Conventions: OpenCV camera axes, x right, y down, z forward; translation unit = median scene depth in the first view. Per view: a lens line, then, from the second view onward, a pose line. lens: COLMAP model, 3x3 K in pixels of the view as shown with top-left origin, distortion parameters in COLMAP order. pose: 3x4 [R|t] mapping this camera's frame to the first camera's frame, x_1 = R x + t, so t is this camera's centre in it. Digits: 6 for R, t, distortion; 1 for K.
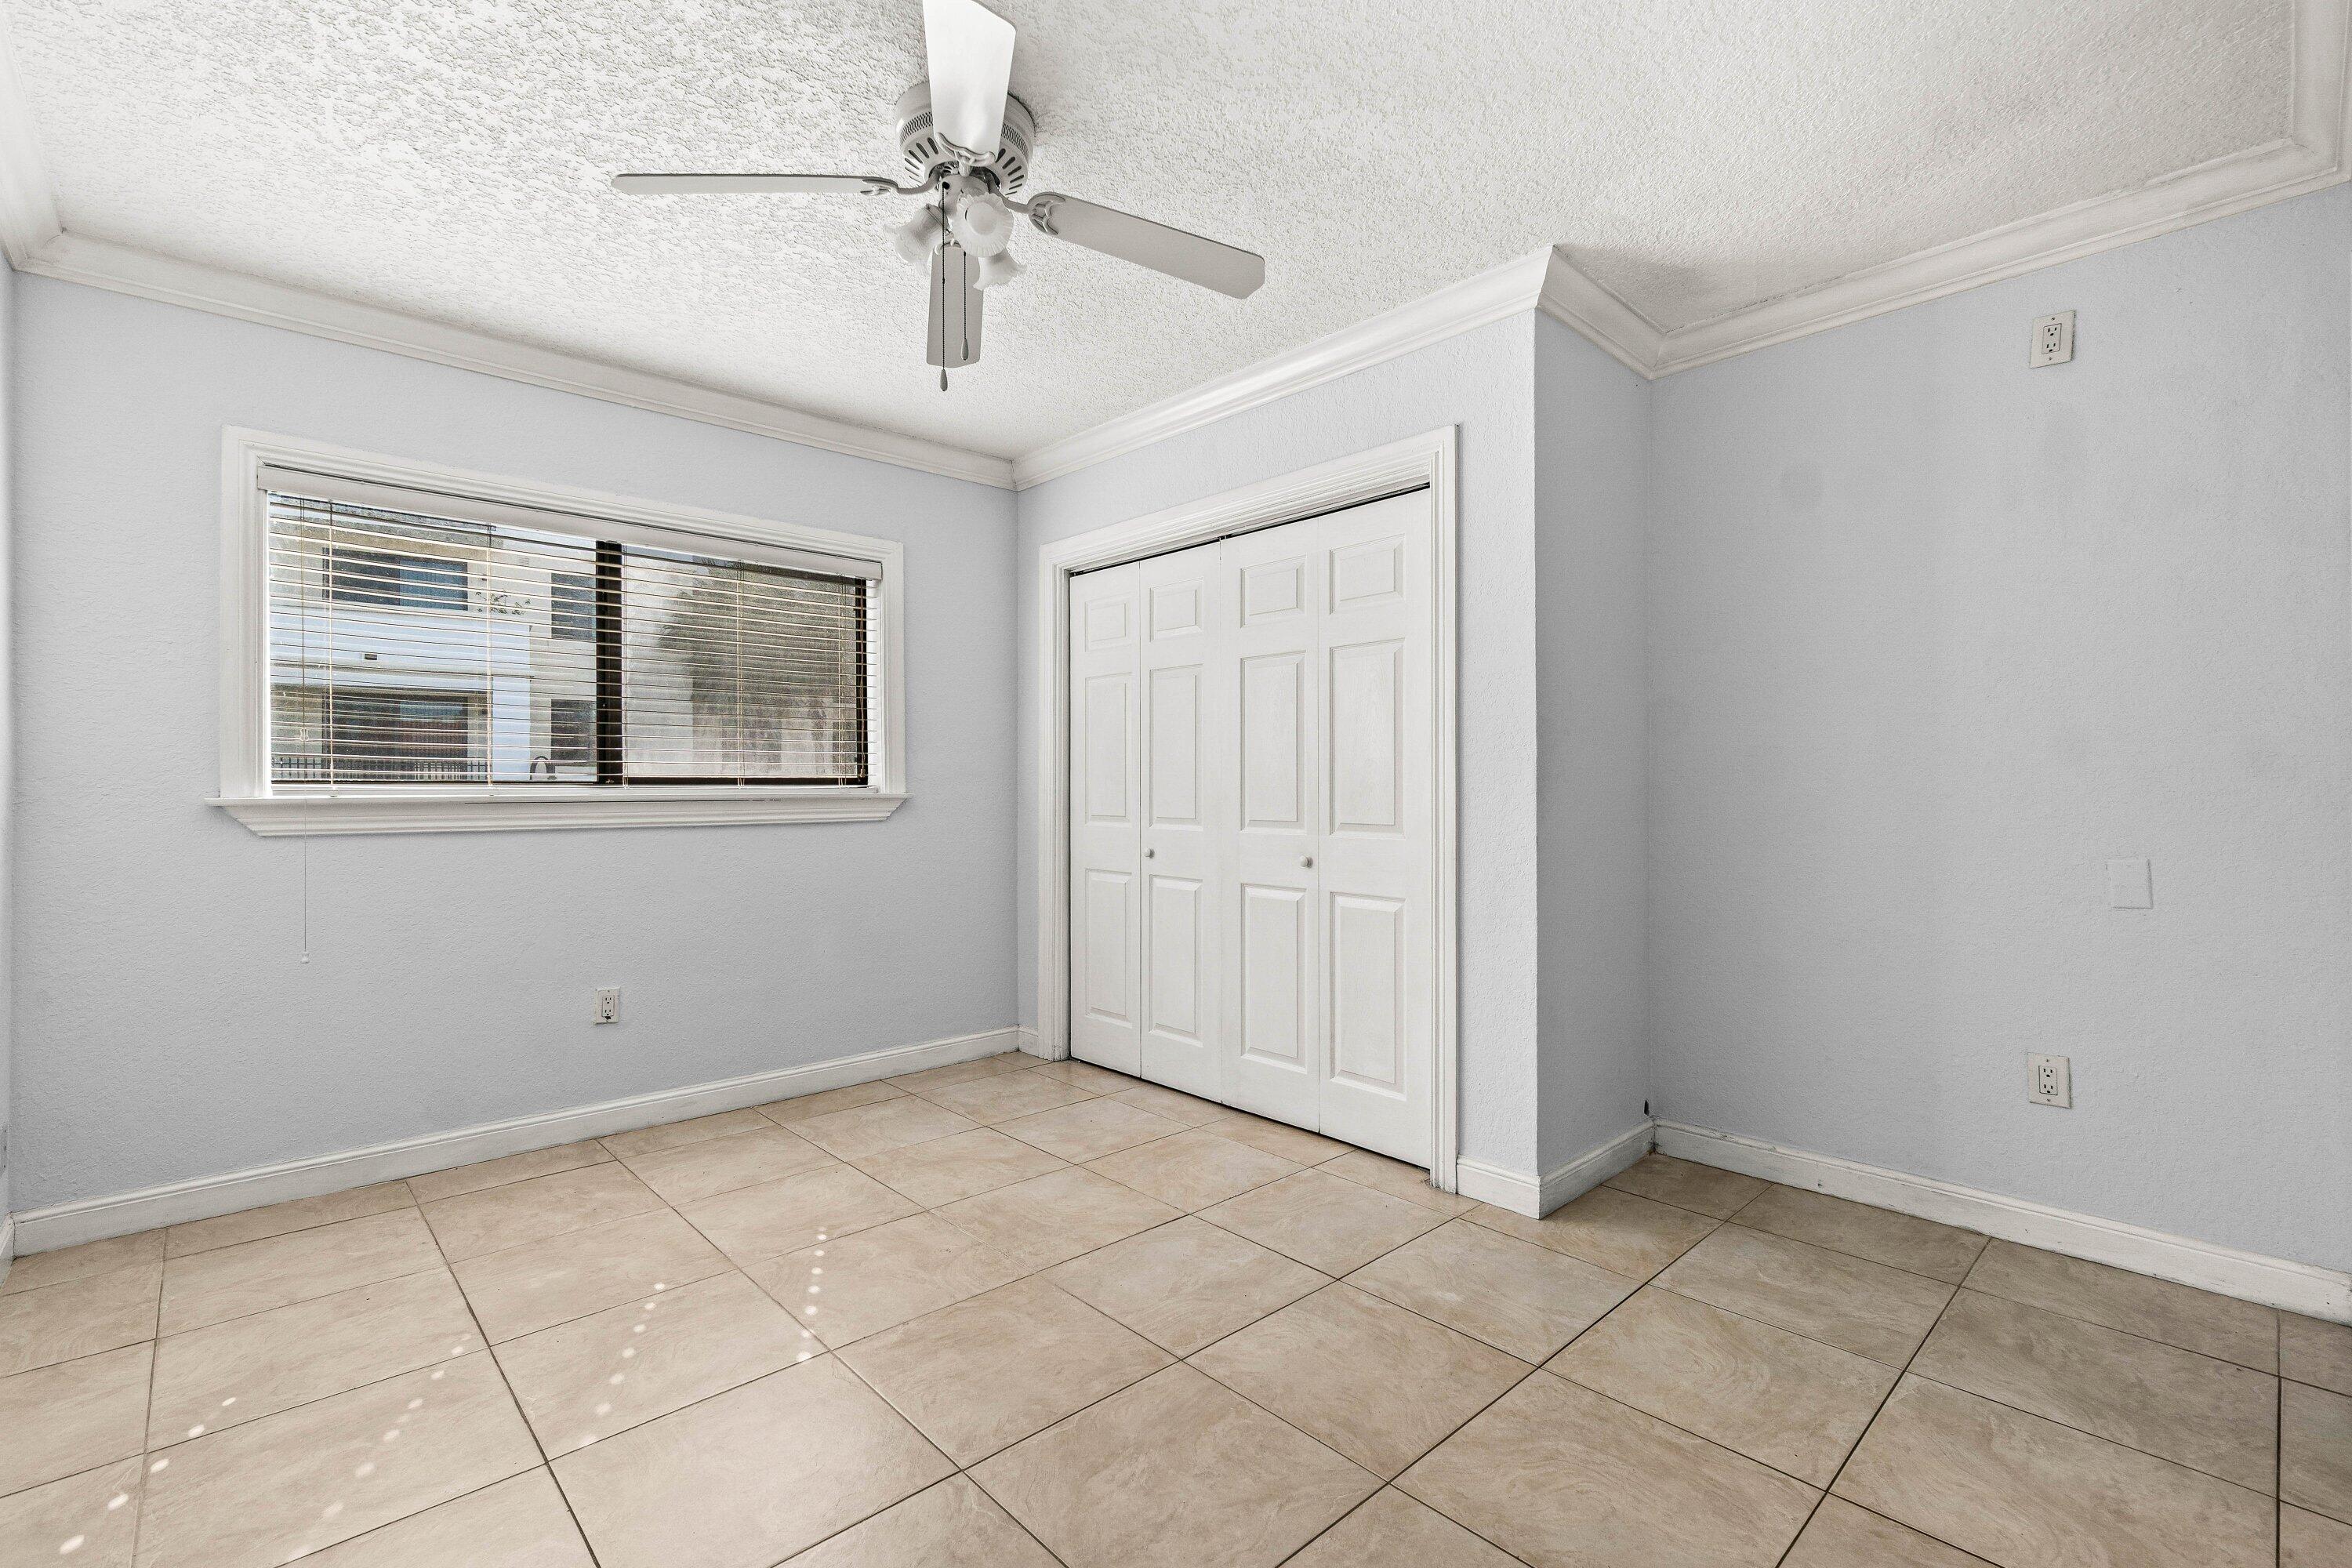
lens RADIAL K [[1022.7, 0, 1176.0], [0, 1022.7, 784.0], [0, 0, 1]] dist [-0.001385, -0.000393]
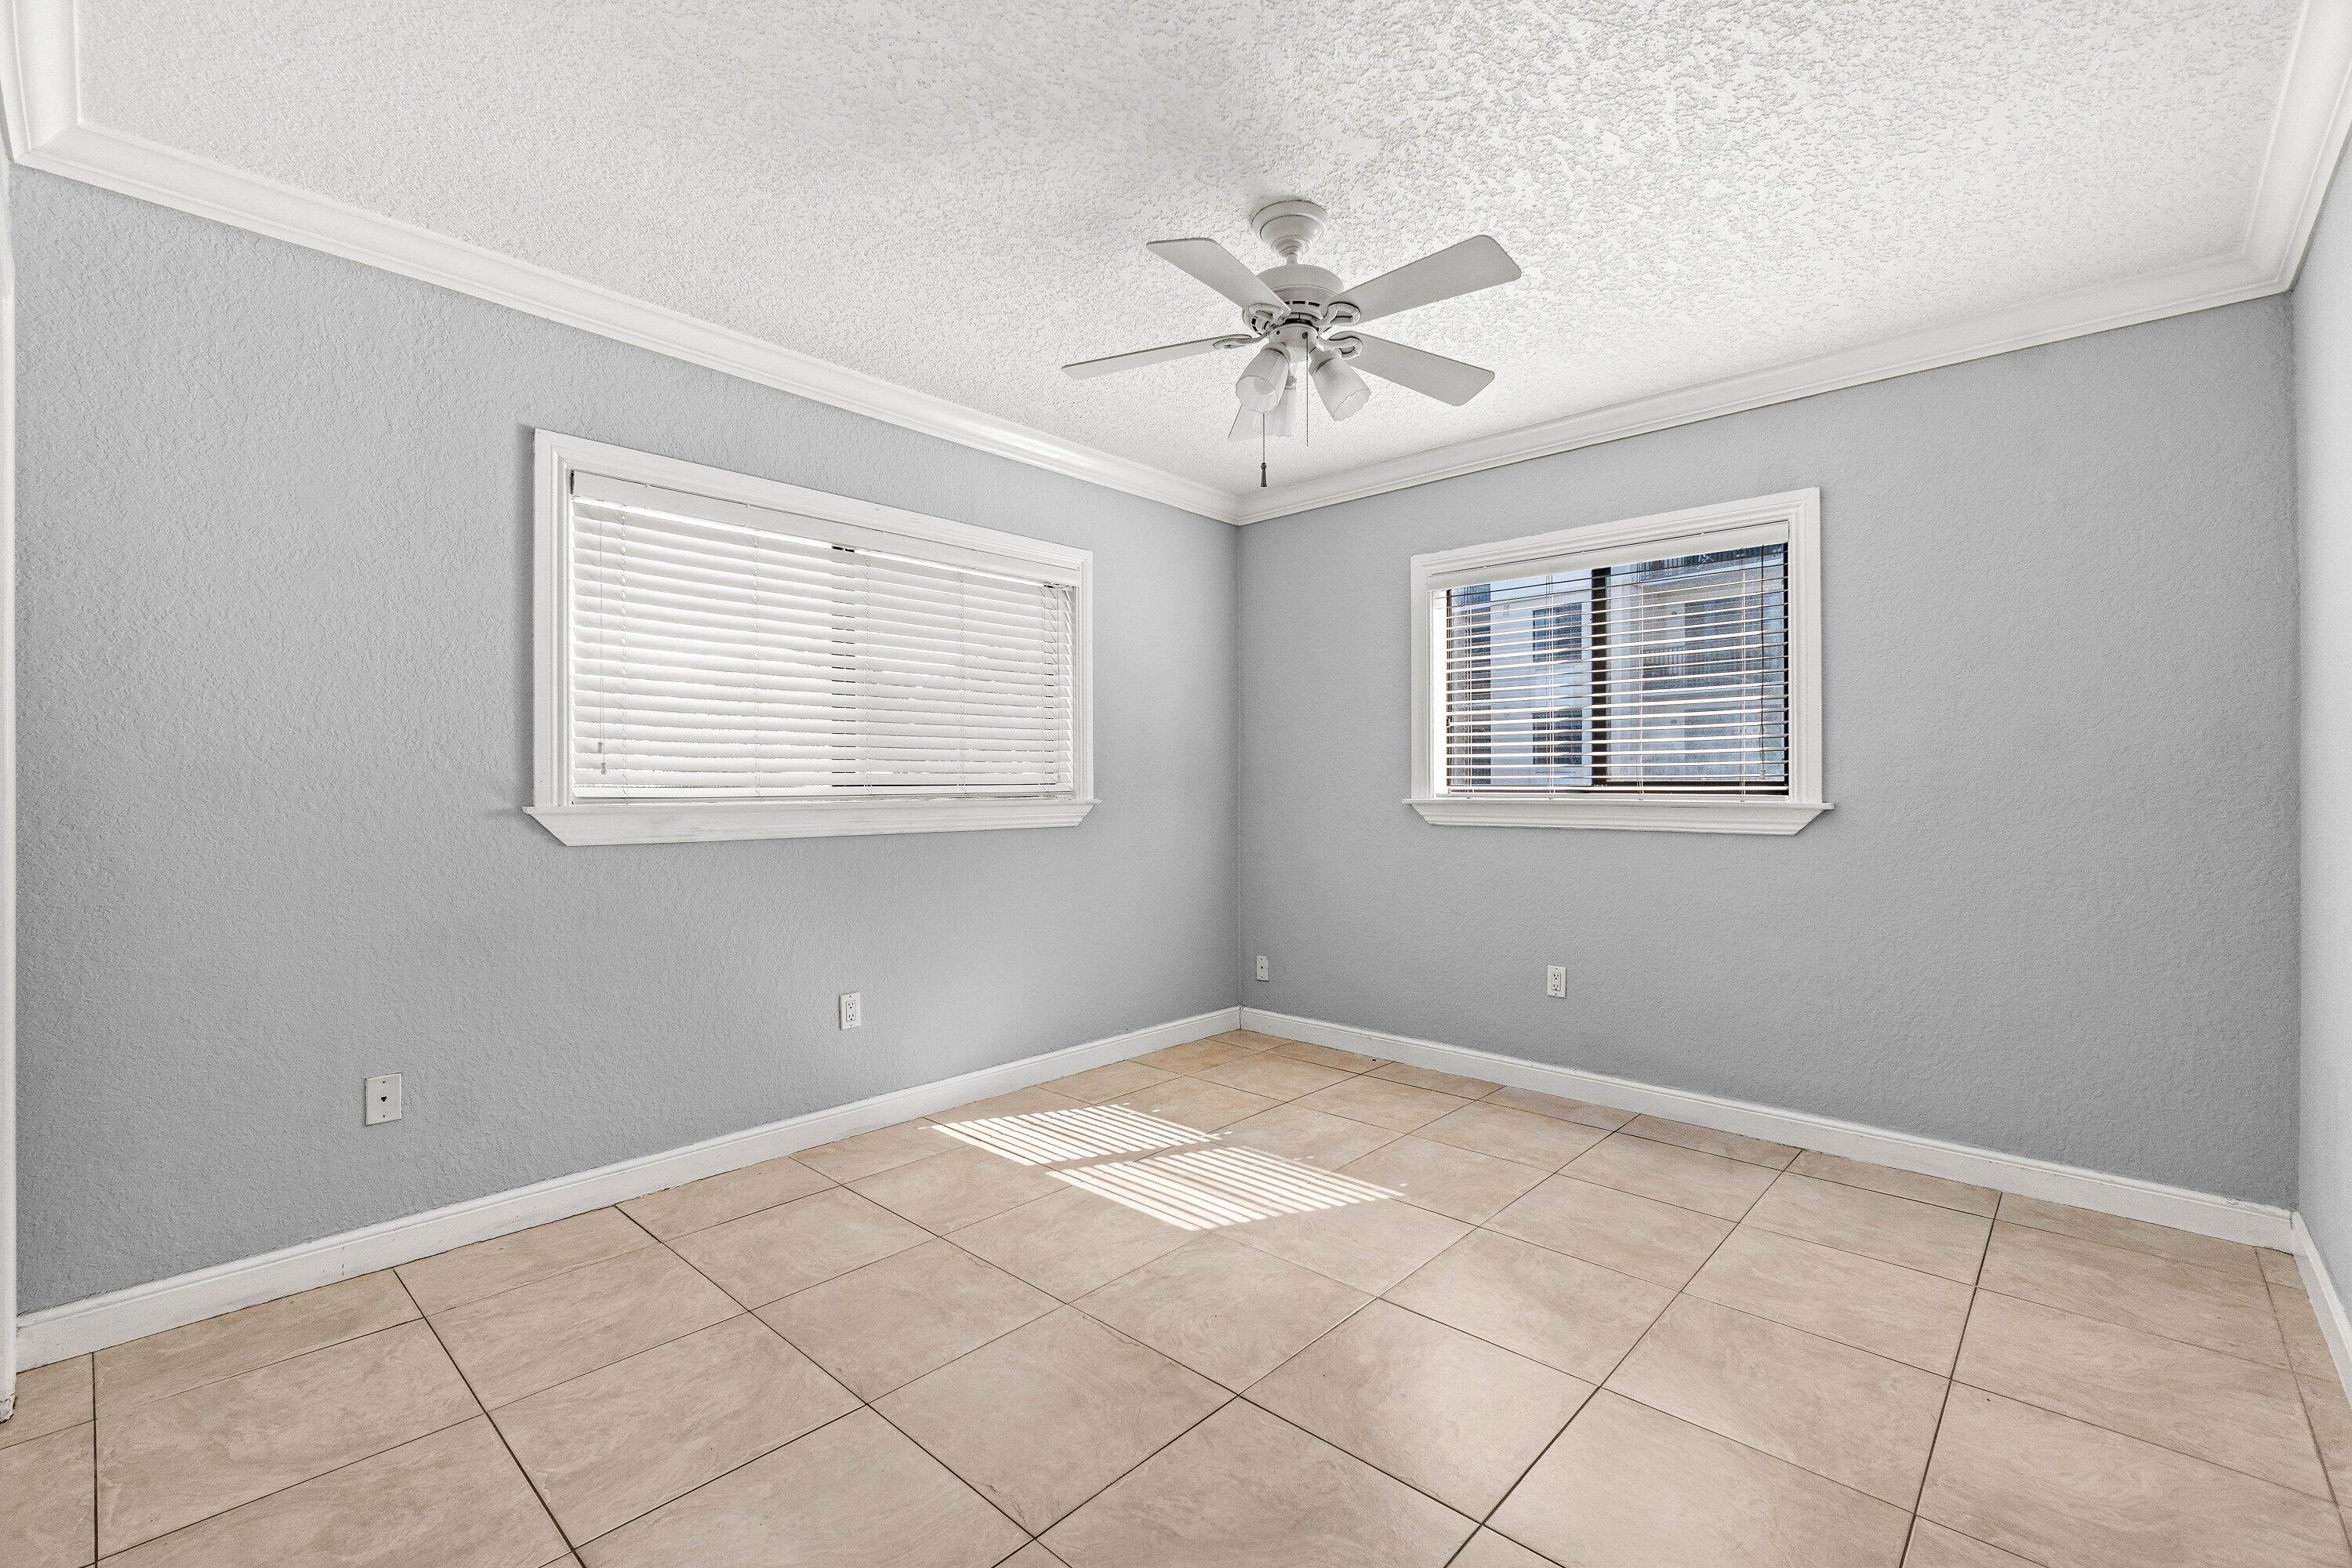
lens RADIAL K [[1022.7, 0, 1176.0], [0, 1022.7, 784.0], [0, 0, 1]] dist [-0.001385, -0.000393]
pose [[0.073647, 0.003566, -0.997278, 0.512629], [0.006352, 0.999972, 0.004045, -0.010694], [0.997264, -0.006632, 0.073622, 0.462175]]
